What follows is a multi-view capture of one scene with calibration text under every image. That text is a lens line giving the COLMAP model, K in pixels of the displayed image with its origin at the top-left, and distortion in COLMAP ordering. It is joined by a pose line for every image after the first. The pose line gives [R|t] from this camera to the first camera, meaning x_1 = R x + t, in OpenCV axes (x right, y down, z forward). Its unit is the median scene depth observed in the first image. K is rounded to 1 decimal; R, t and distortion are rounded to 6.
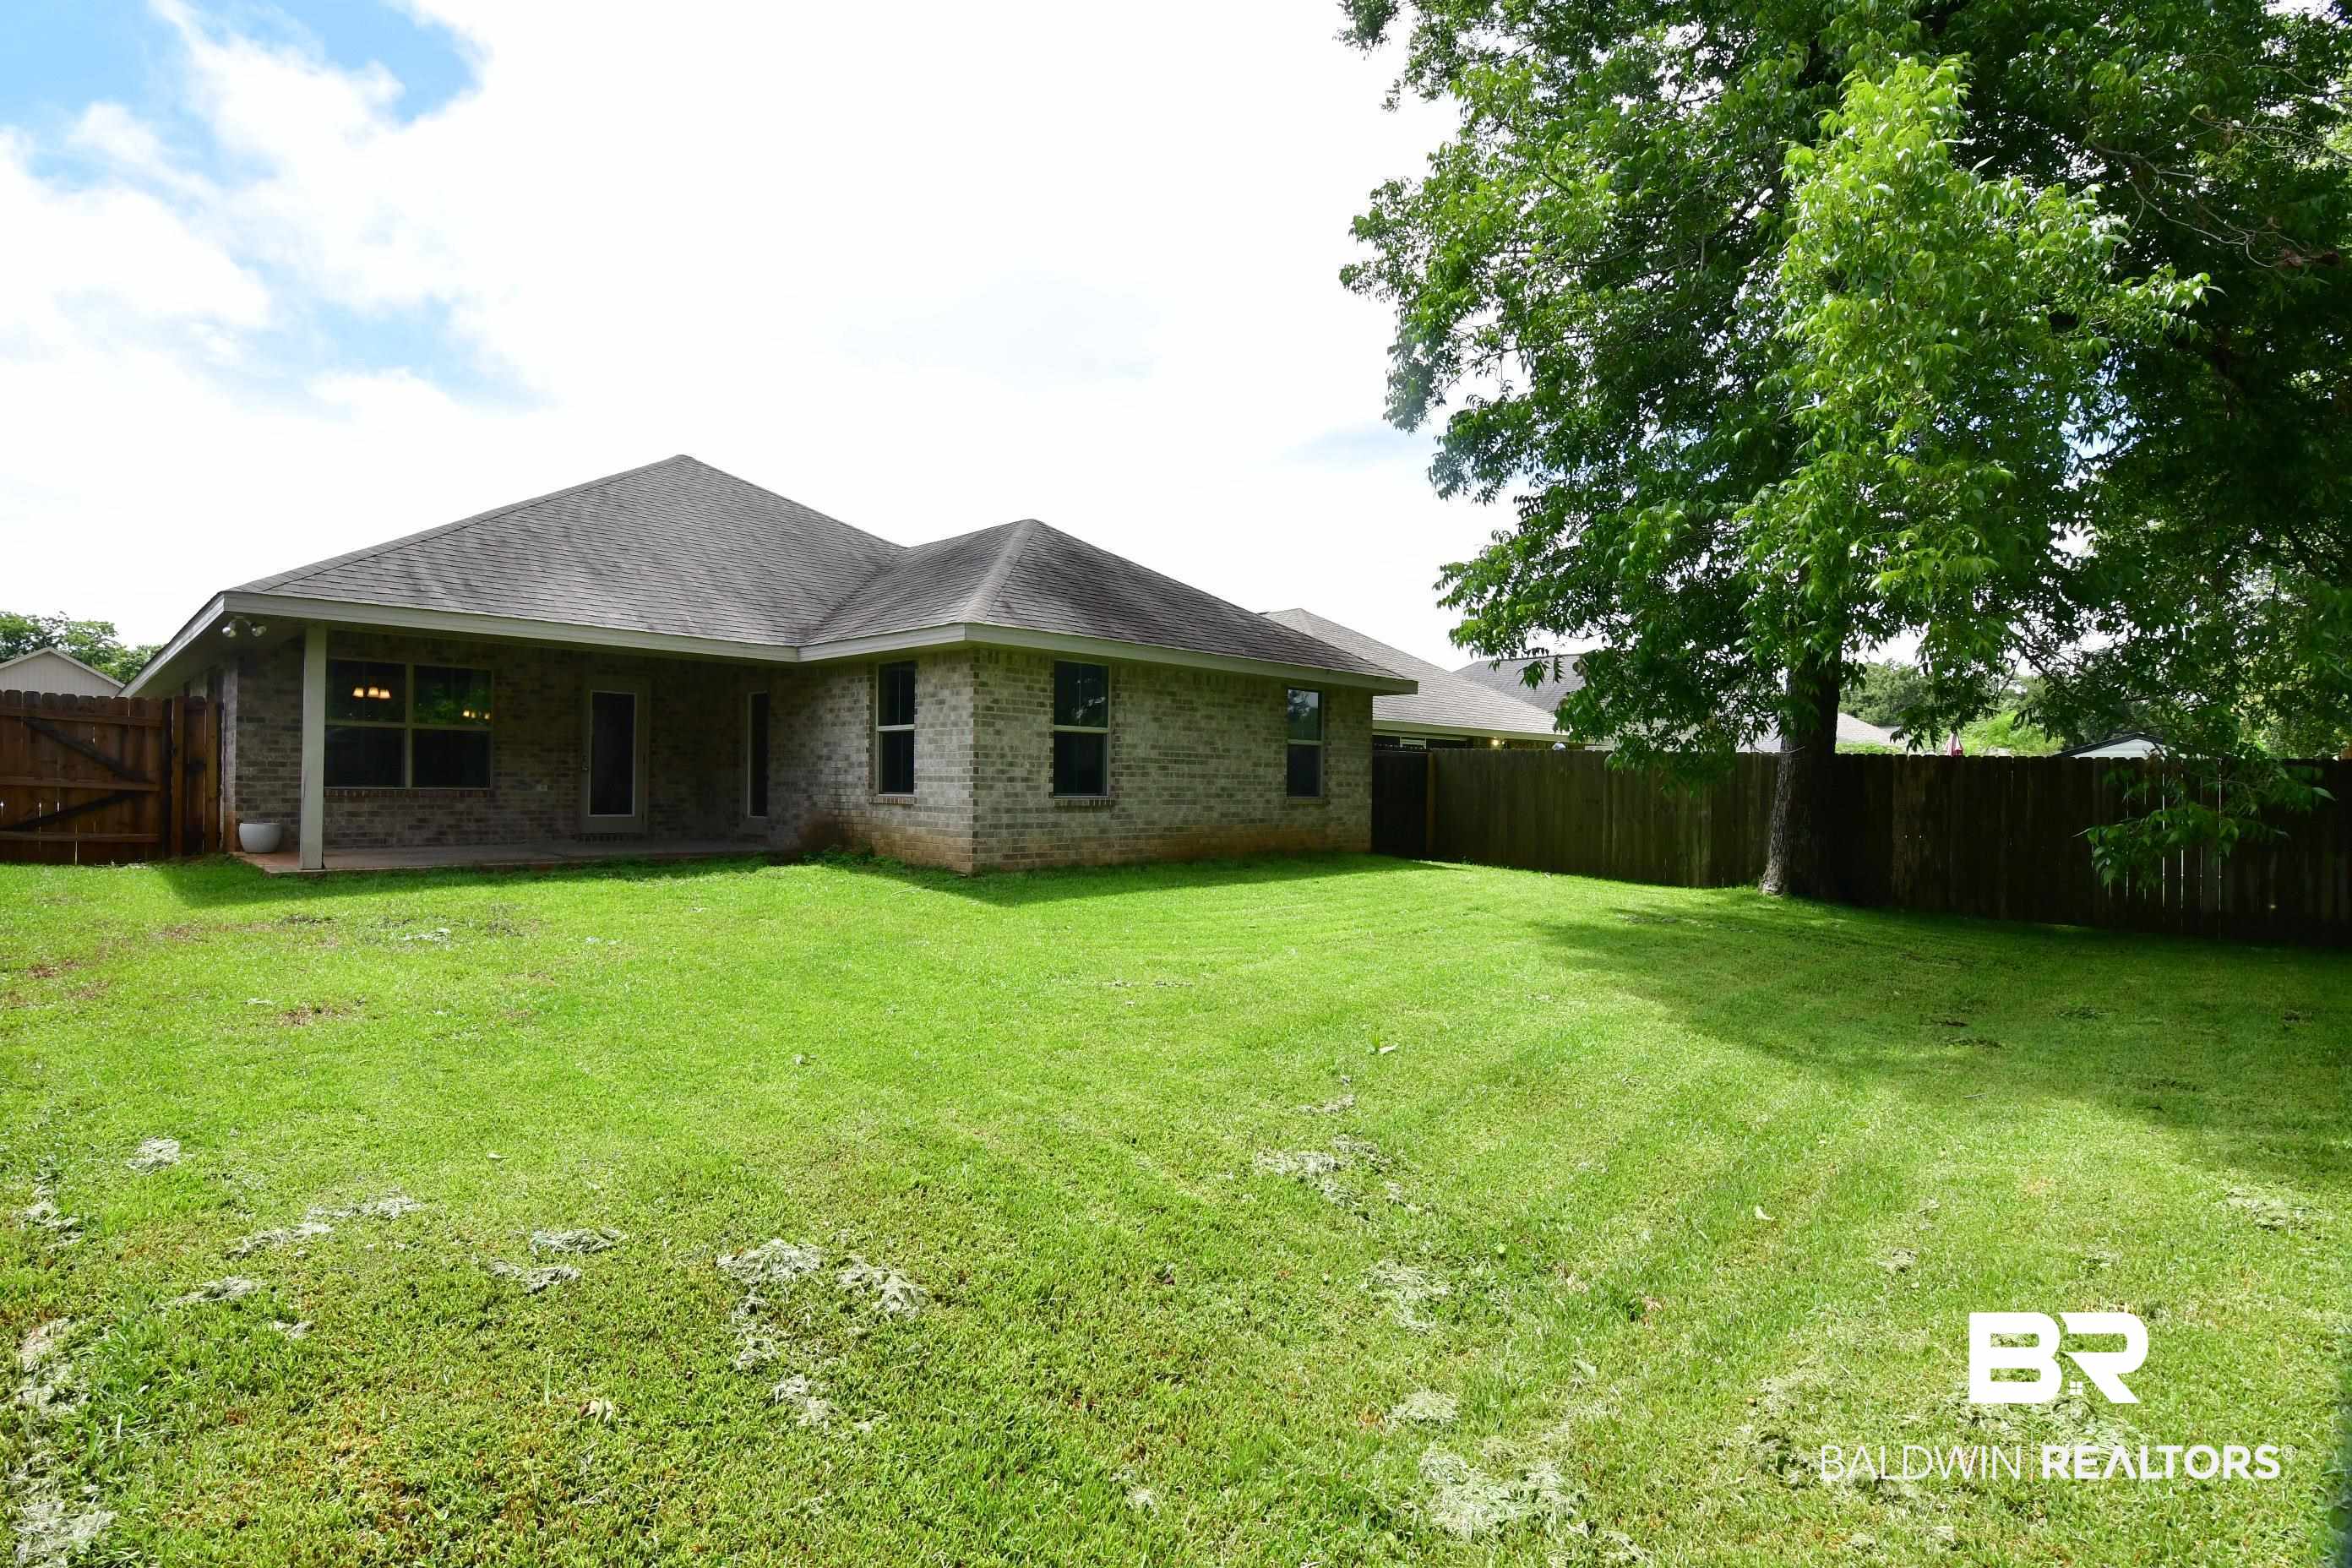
lens RADIAL K [[1142.8, 0, 1175.7], [0, 1142.8, 786.2], [0, 0, 1]] dist [-0.005332, -0.000897]
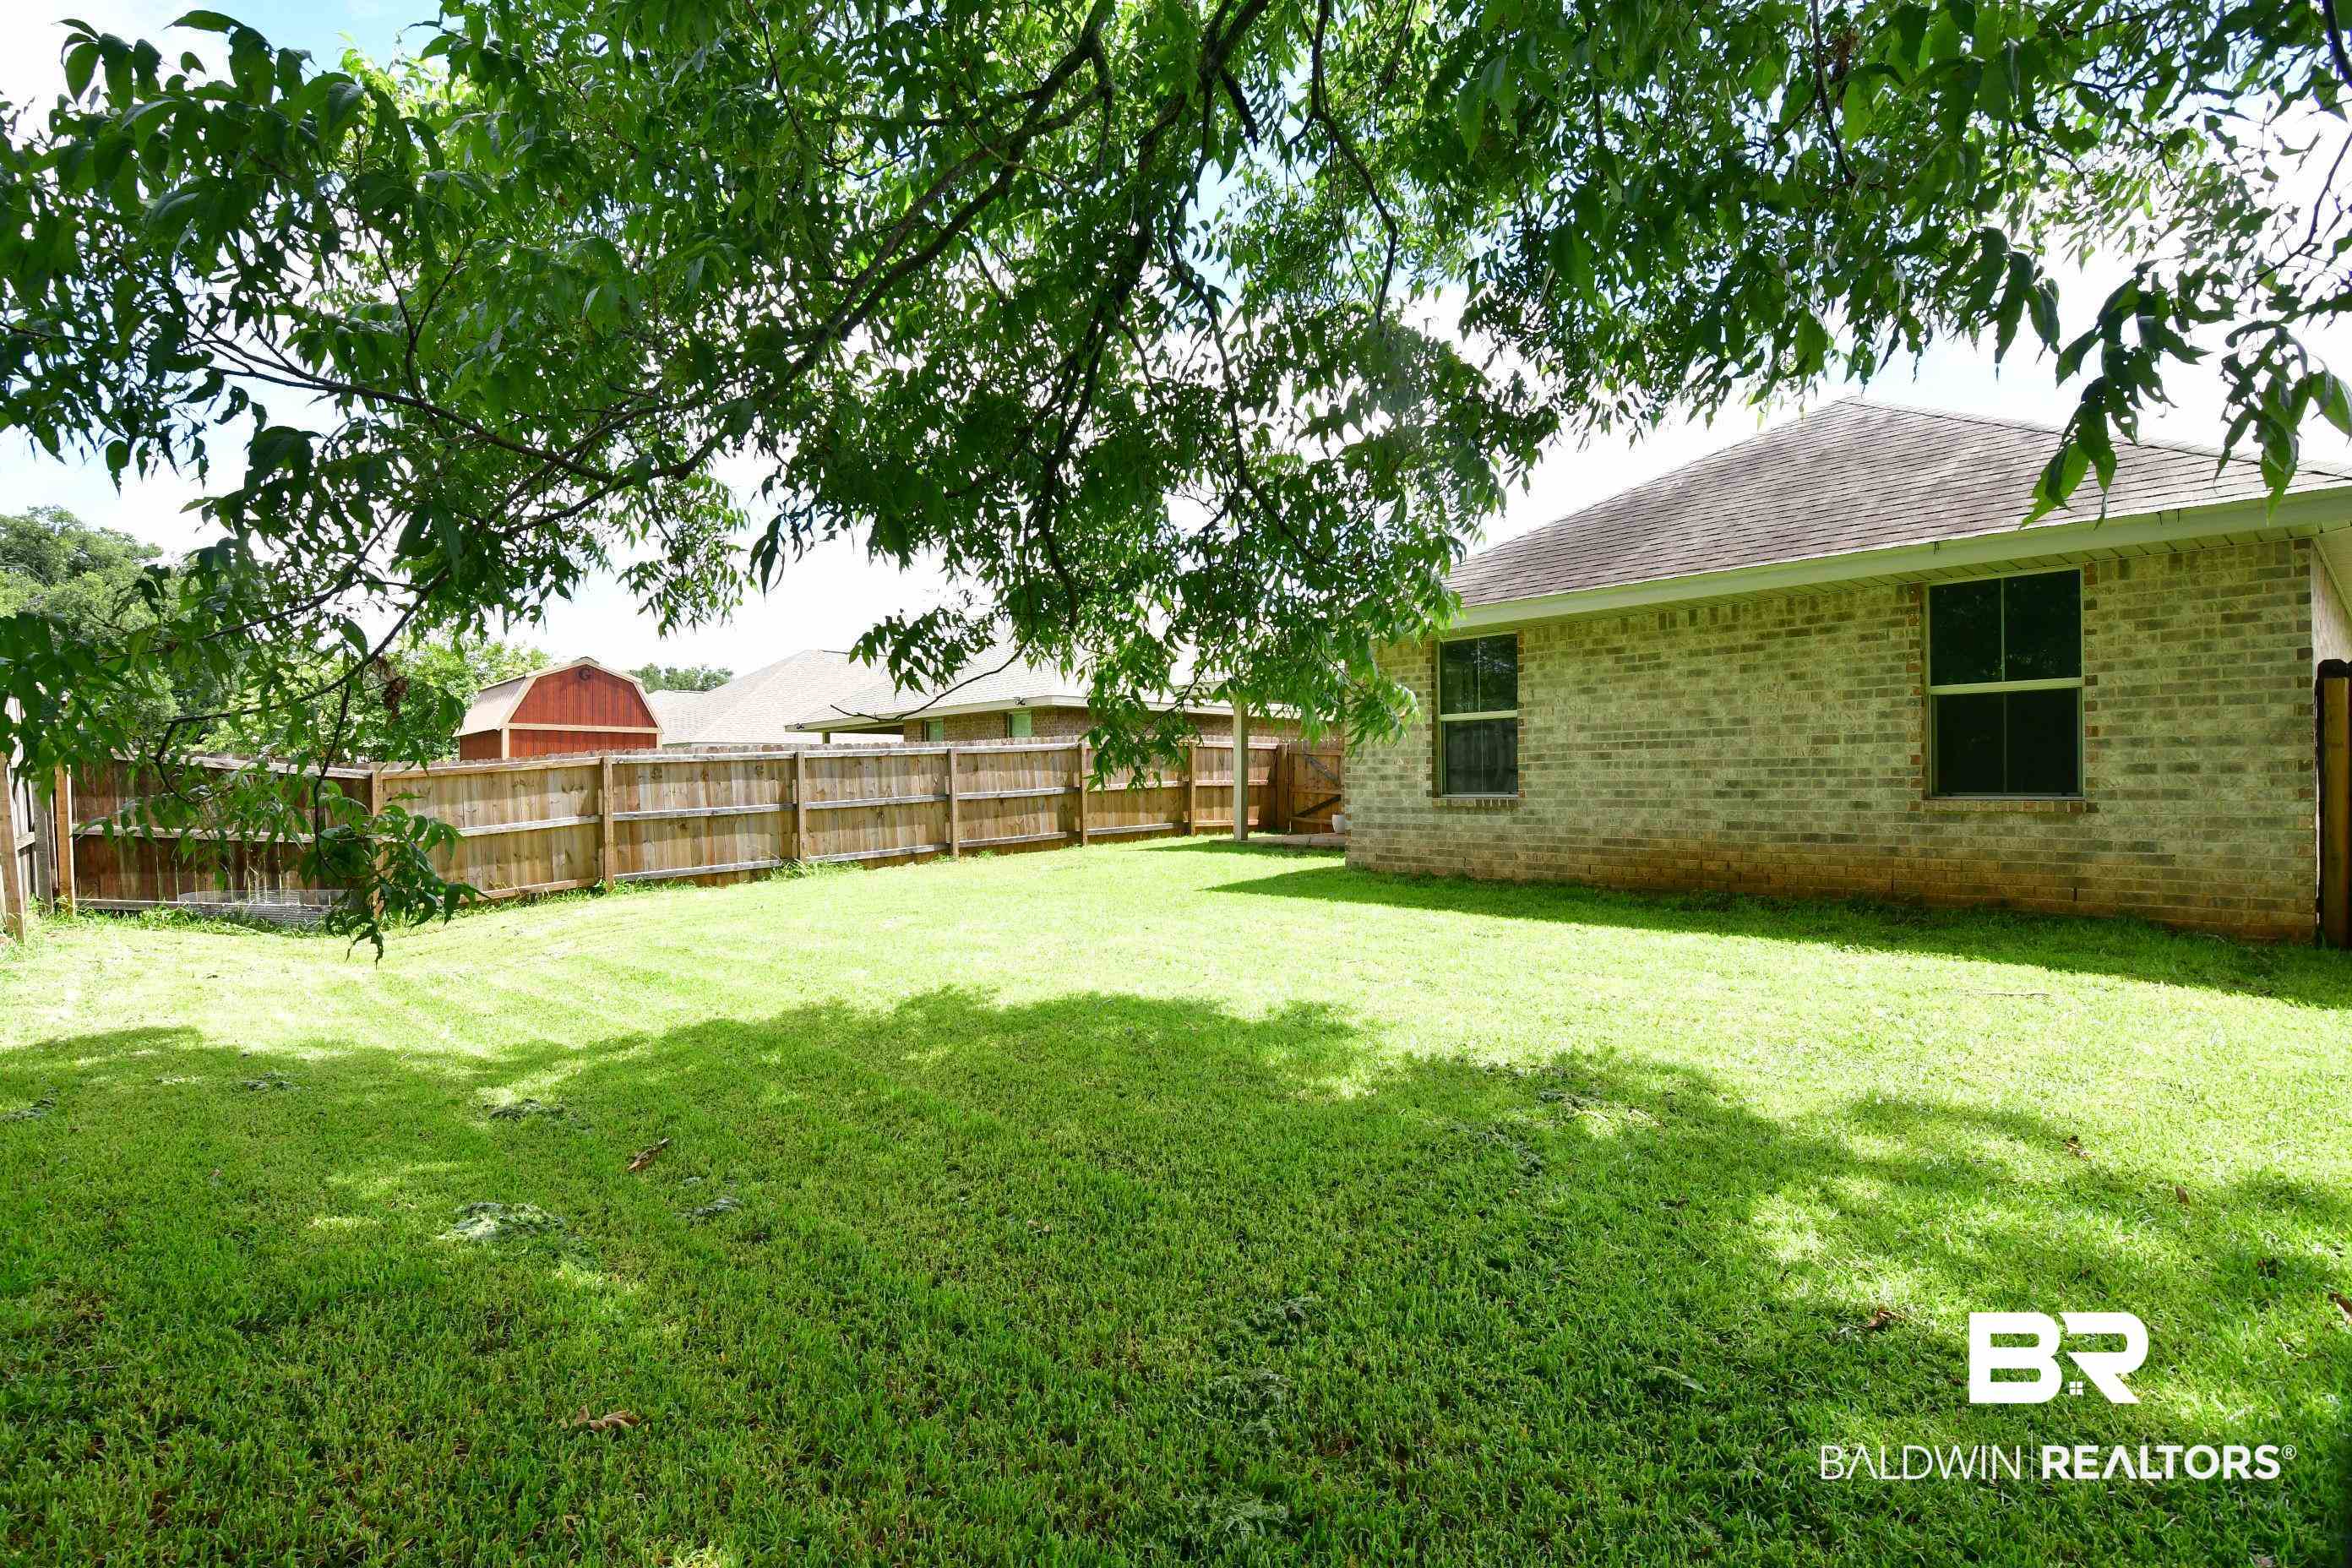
lens RADIAL K [[1142.8, 0, 1175.7], [0, 1142.8, 790.4], [0, 0, 1]] dist [-0.005332, -0.000897]
pose [[-0.056922, -0.006025, -0.998360, 0.708094], [0.007260, 0.999953, -0.006448, 0.008210], [0.998352, -0.007615, -0.056875, 0.758358]]
